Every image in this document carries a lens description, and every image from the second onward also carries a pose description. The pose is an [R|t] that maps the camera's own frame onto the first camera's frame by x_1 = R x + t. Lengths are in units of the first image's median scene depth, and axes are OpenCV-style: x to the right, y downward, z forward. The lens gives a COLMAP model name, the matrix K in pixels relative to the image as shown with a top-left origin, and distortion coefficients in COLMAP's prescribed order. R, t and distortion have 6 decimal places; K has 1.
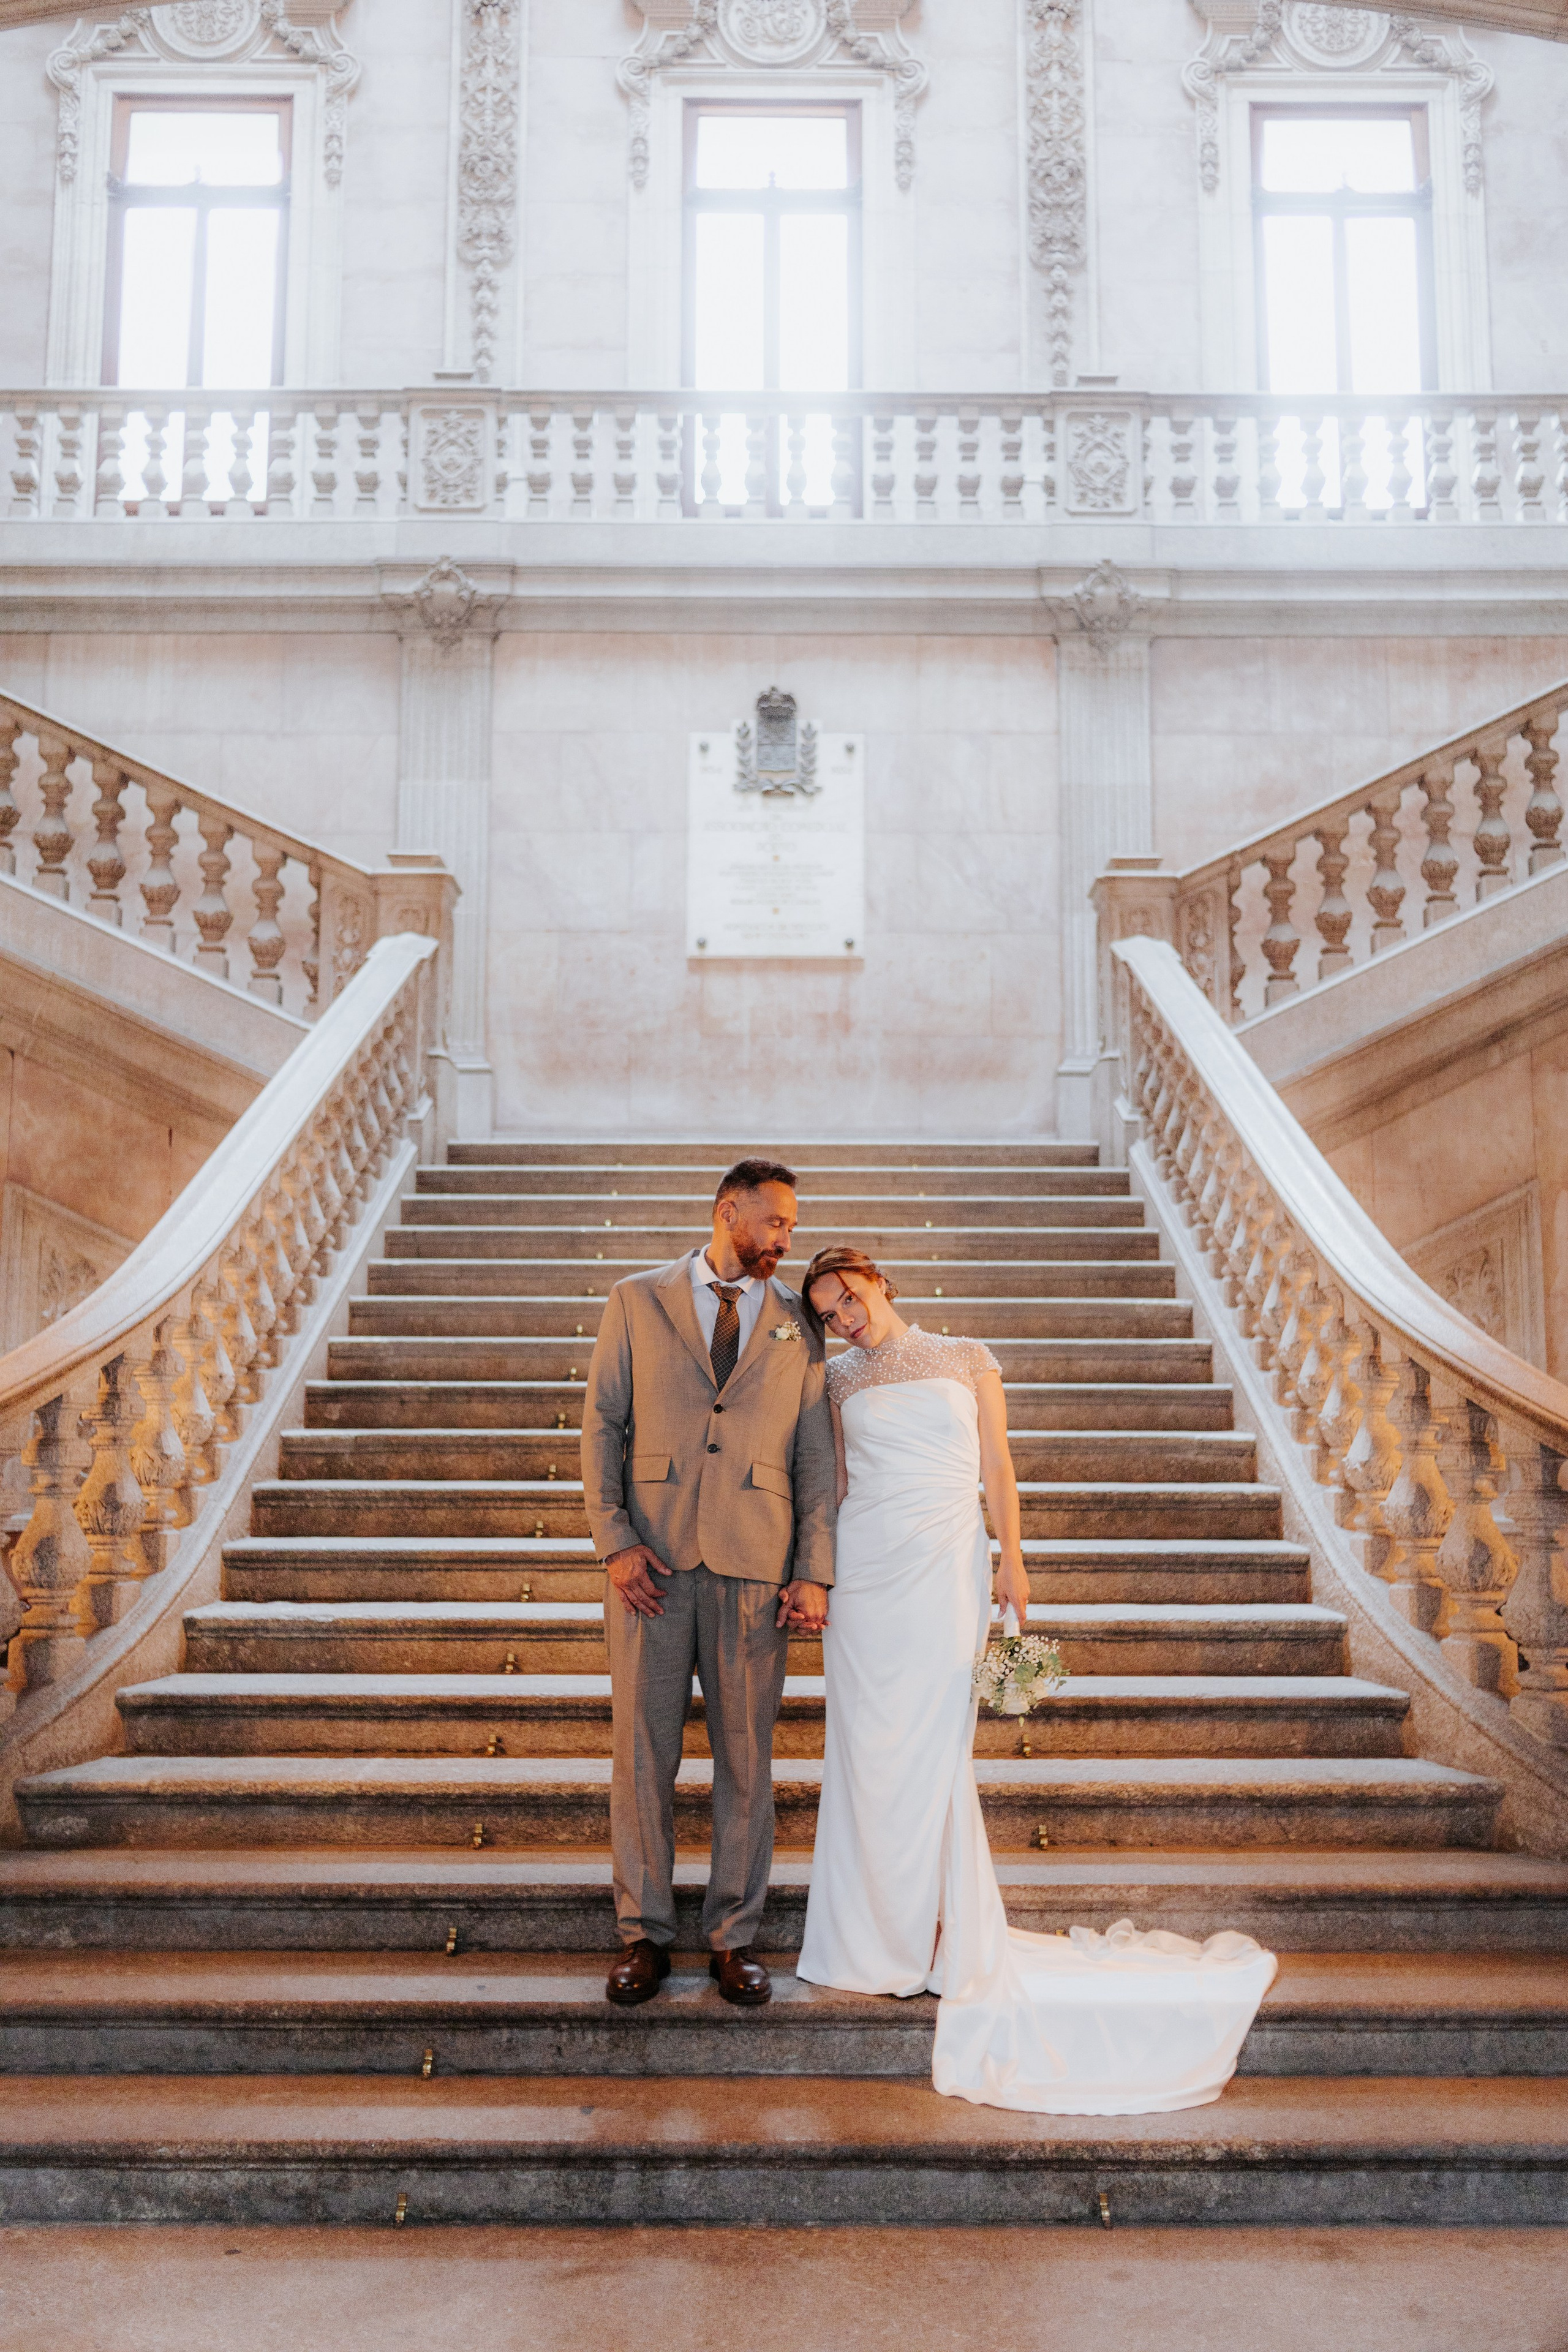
lens RADIAL K [[2259.1, 0, 799.8], [0, 2259.1, 1165.3], [0, 0, 1]] dist [-0.001520, 0.000000]
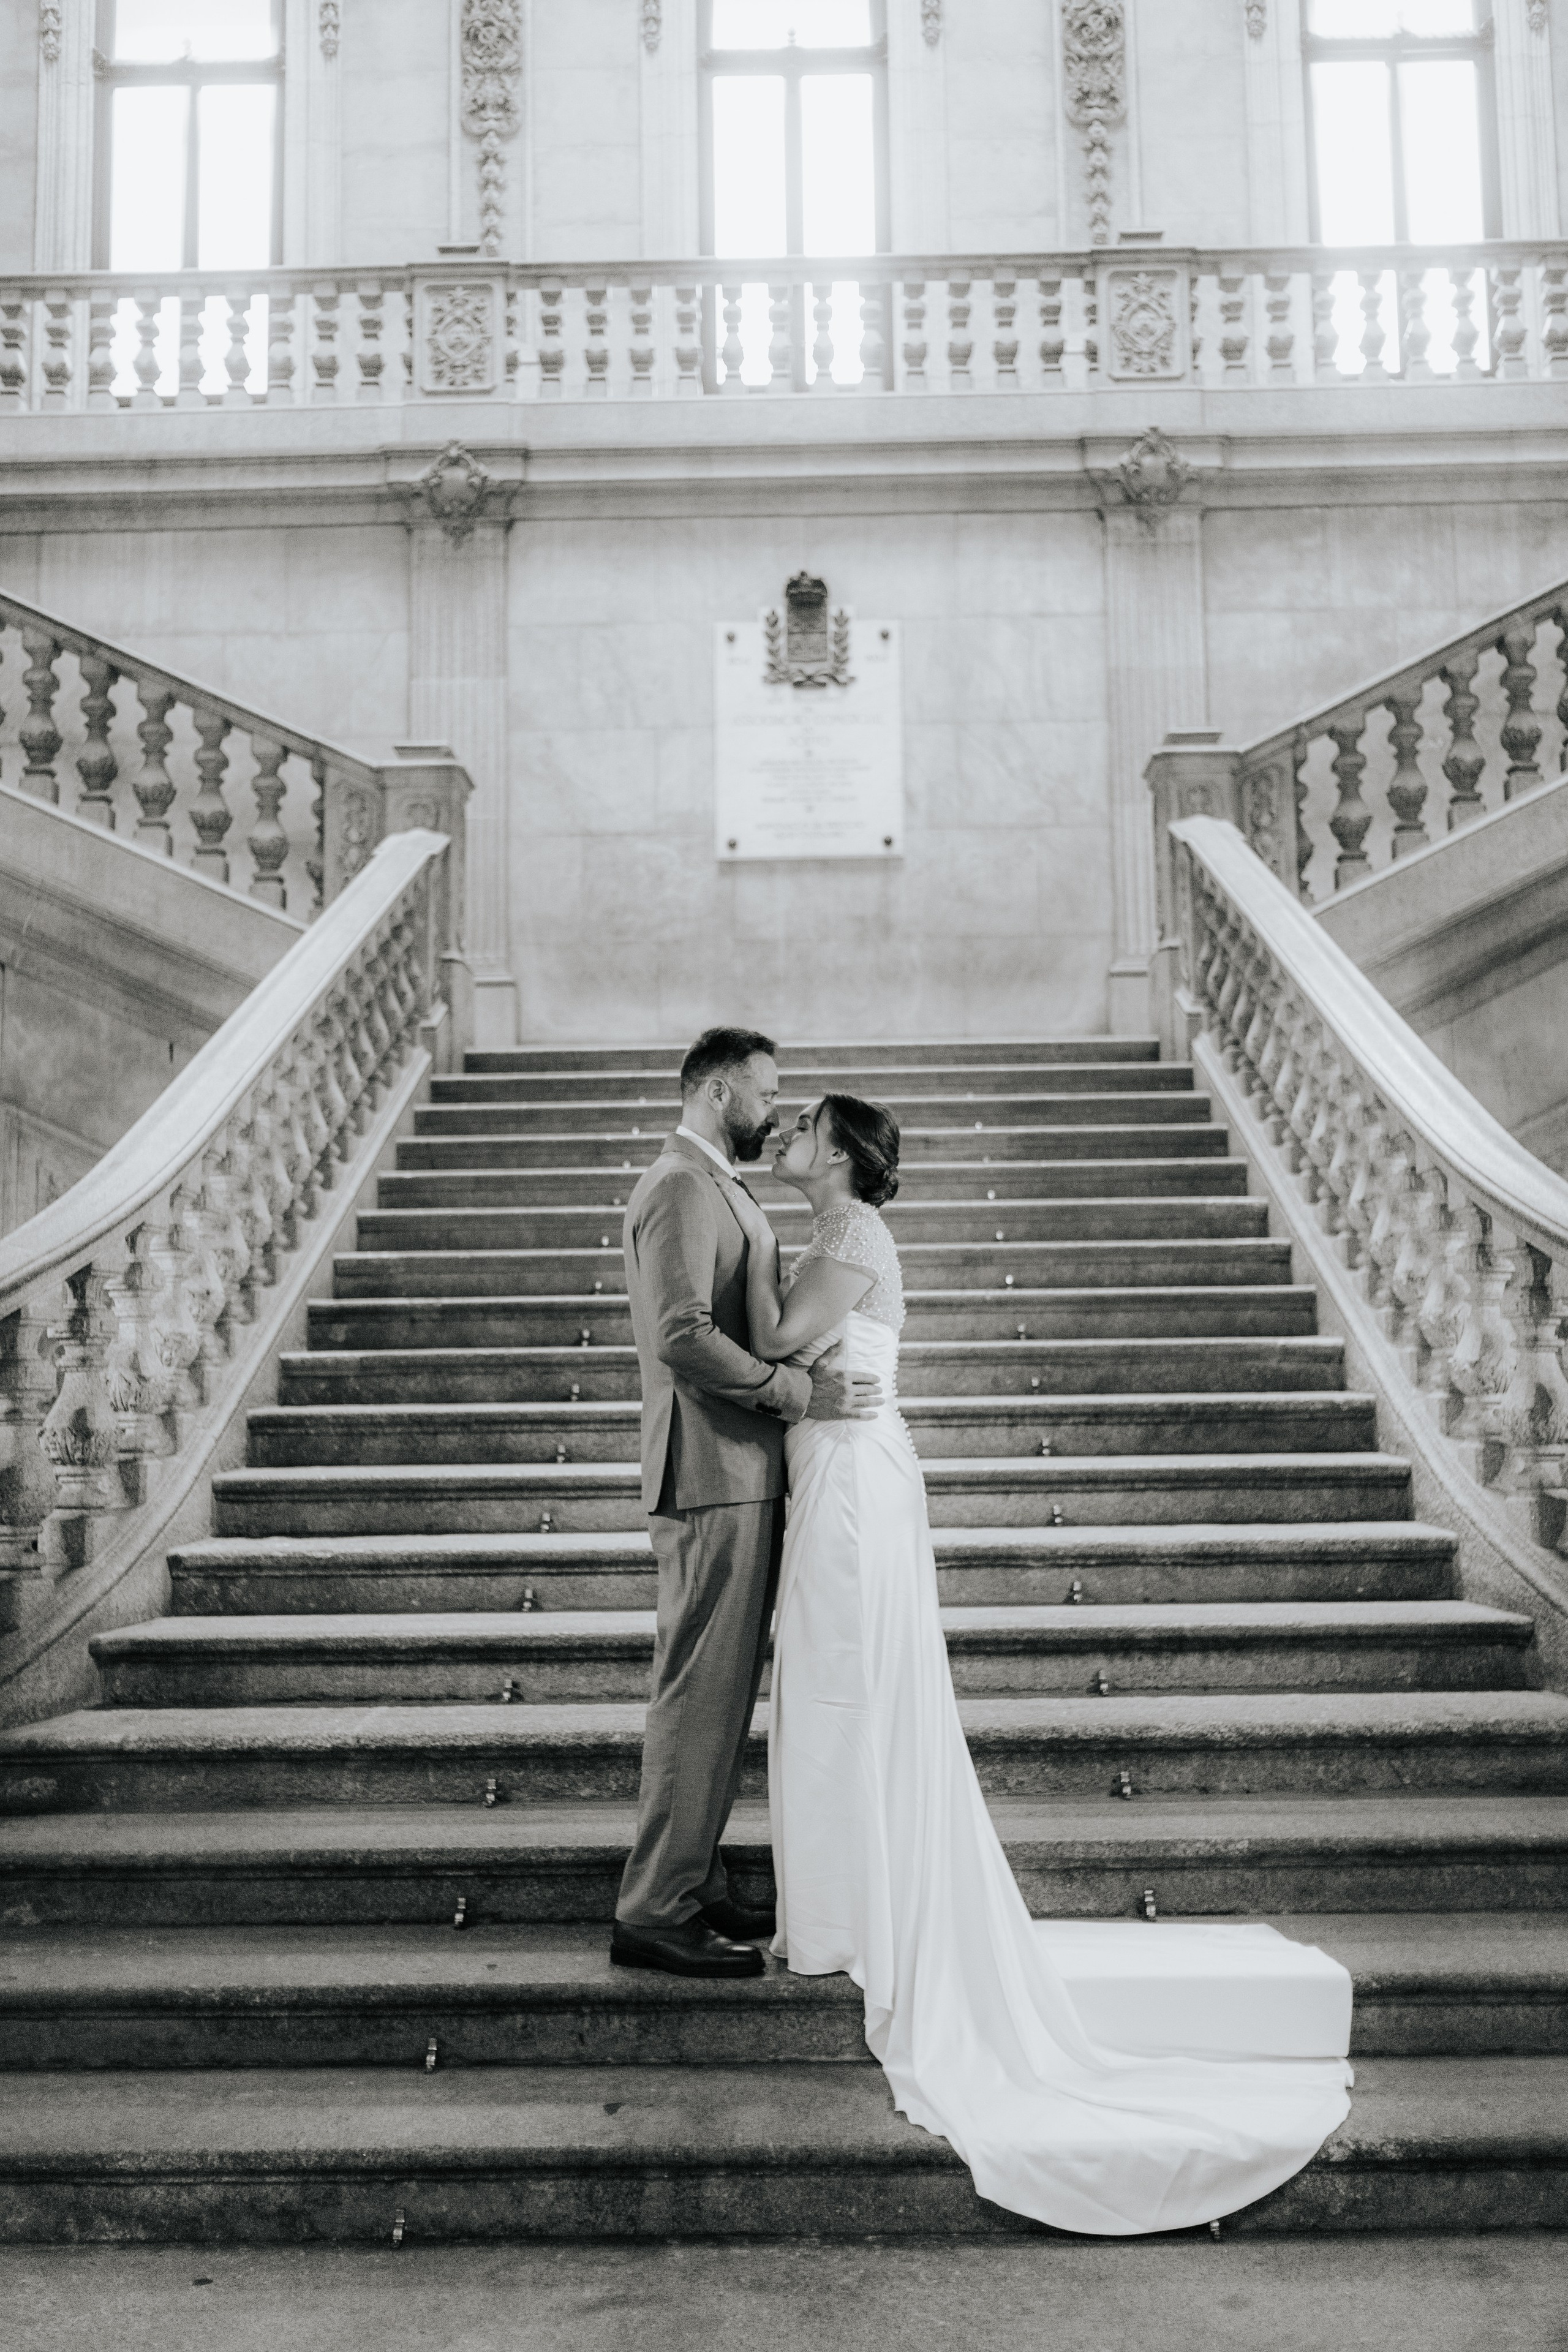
lens RADIAL K [[2259.1, 0, 801.4], [0, 2259.1, 1165.5], [0, 0, 1]] dist [-0.001520, 0.000000]
pose [[0.999654, -0.018753, -0.018447, 0.000536], [0.019256, 0.999437, 0.027480, 0.010984], [0.017921, -0.027826, 0.999452, 0.047485]]
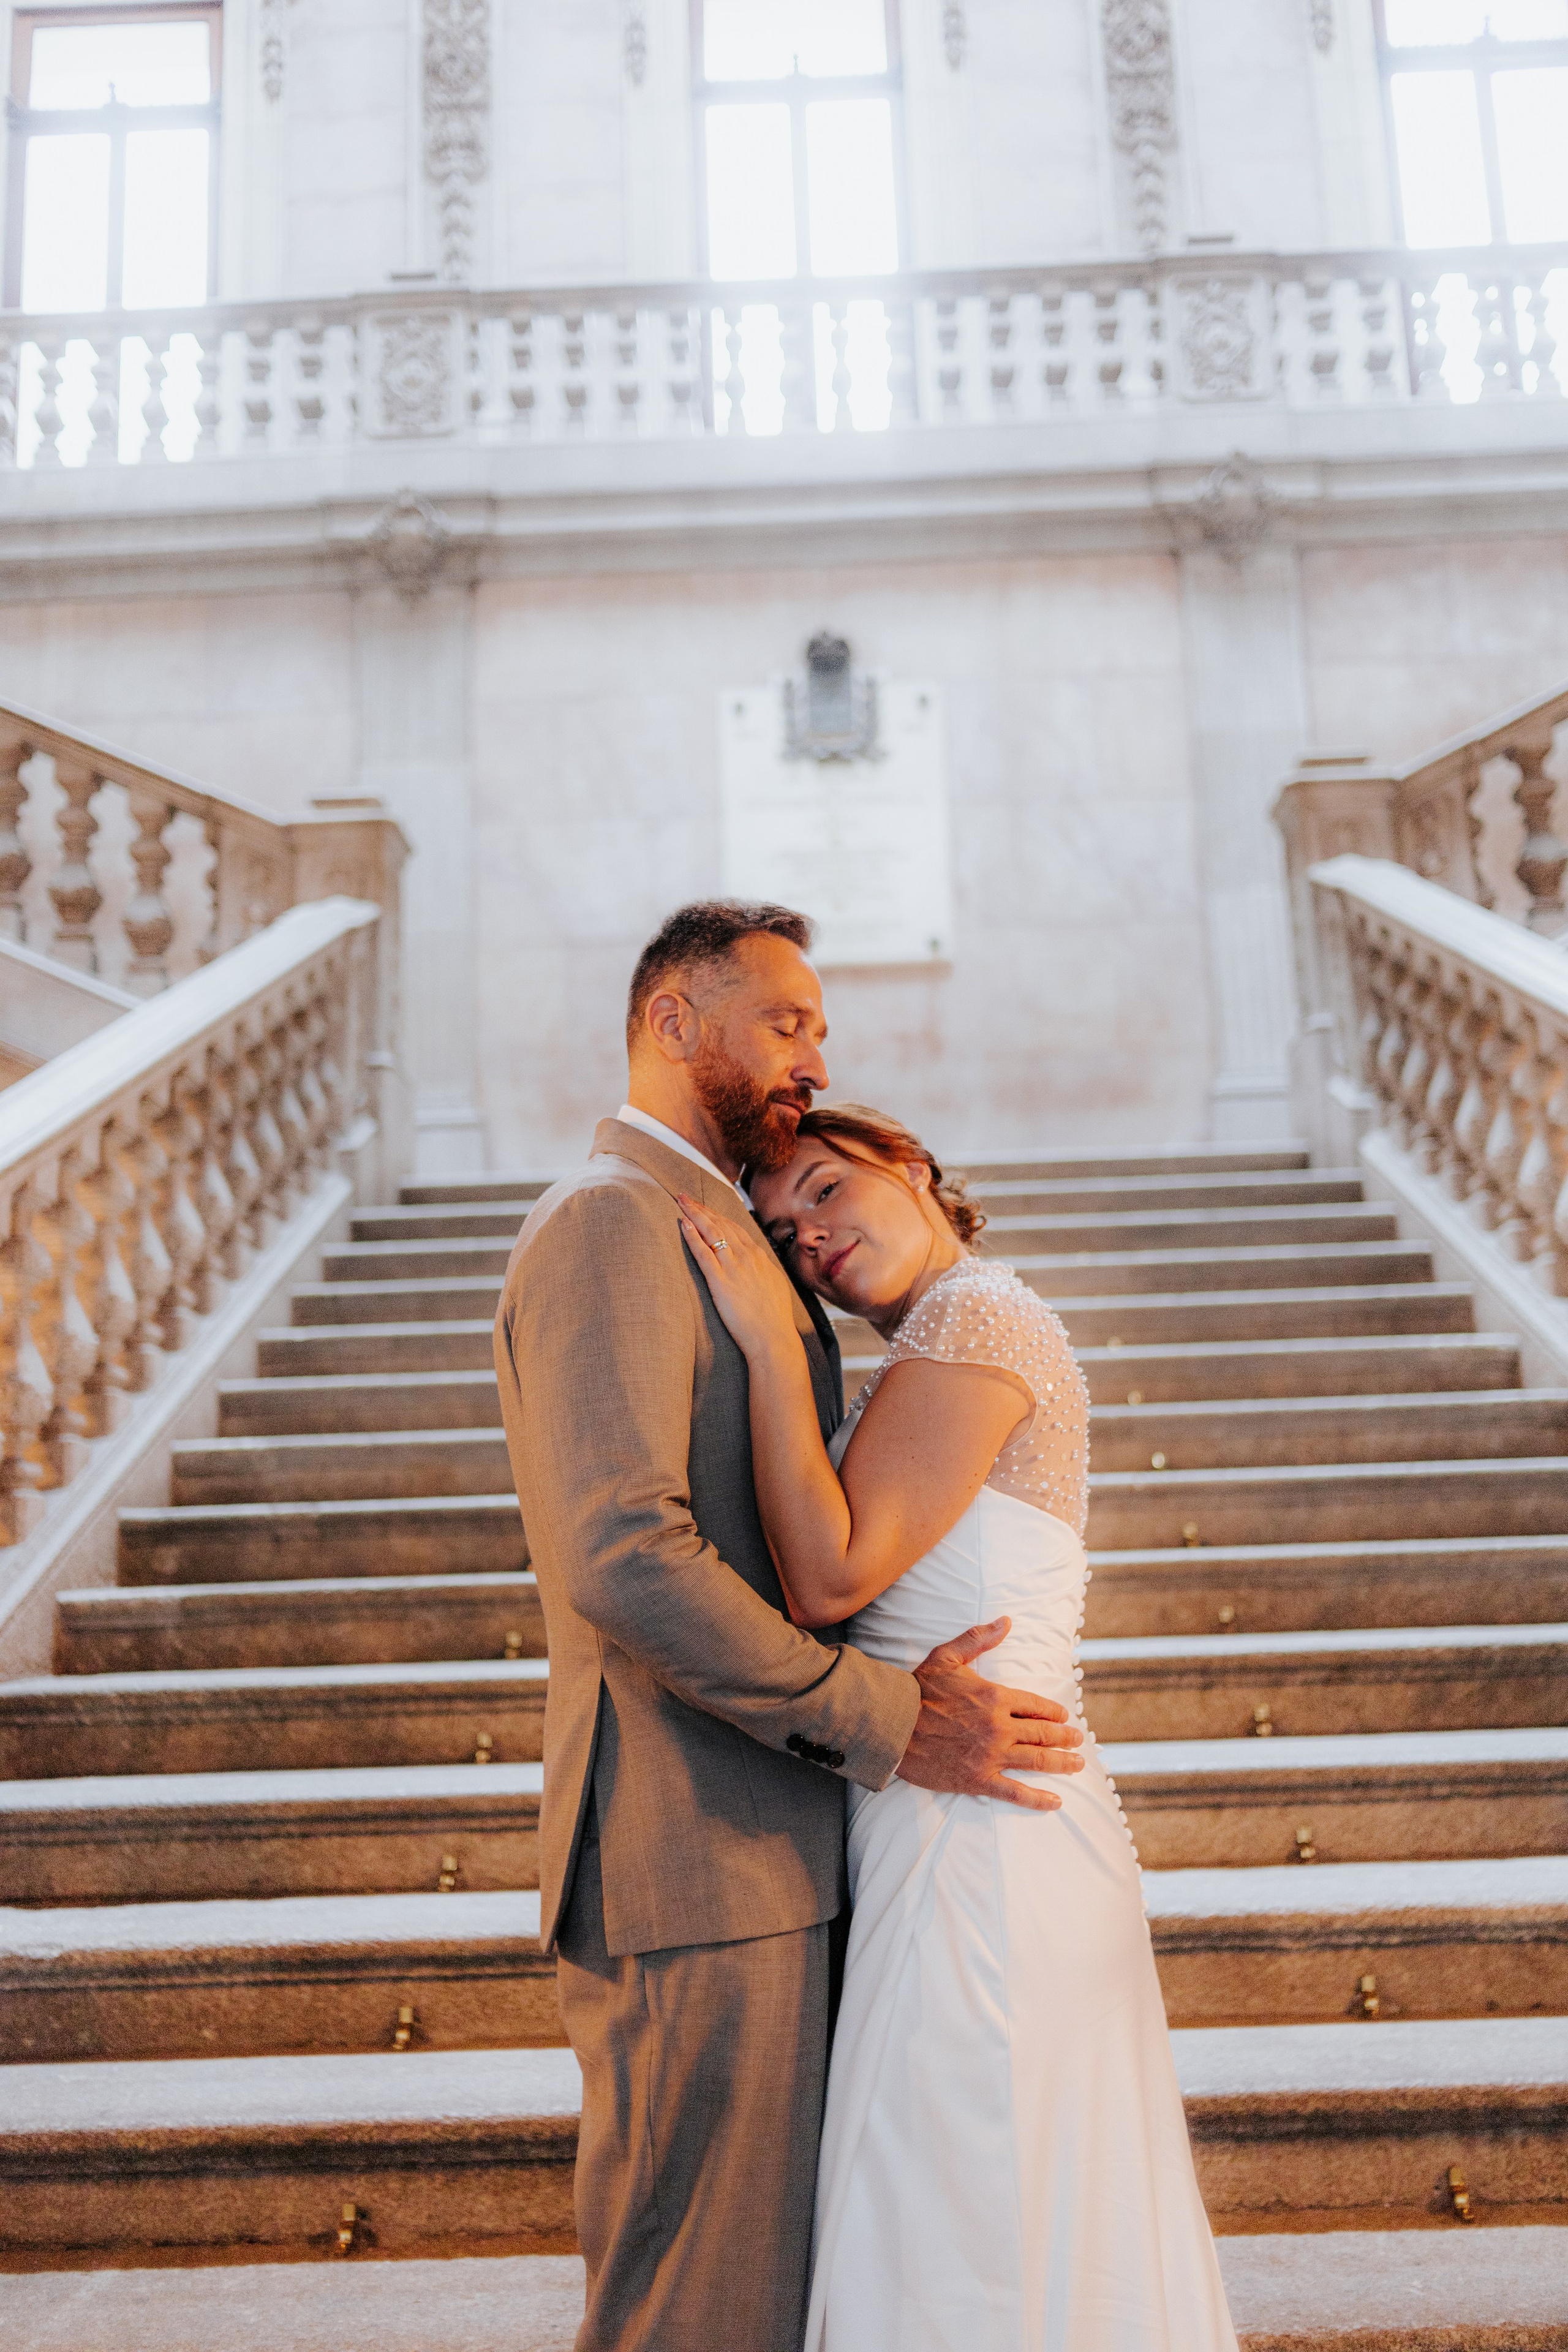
lens RADIAL K [[2259.1, 0, 803.6], [0, 2259.1, 1178.5], [0, 0, 1]] dist [-0.001520, 0.000000]
pose [[0.998793, -0.042640, -0.024382, -0.007580], [0.041089, 0.997297, -0.060908, 0.028904], [0.026913, 0.059832, 0.997846, 0.221047]]
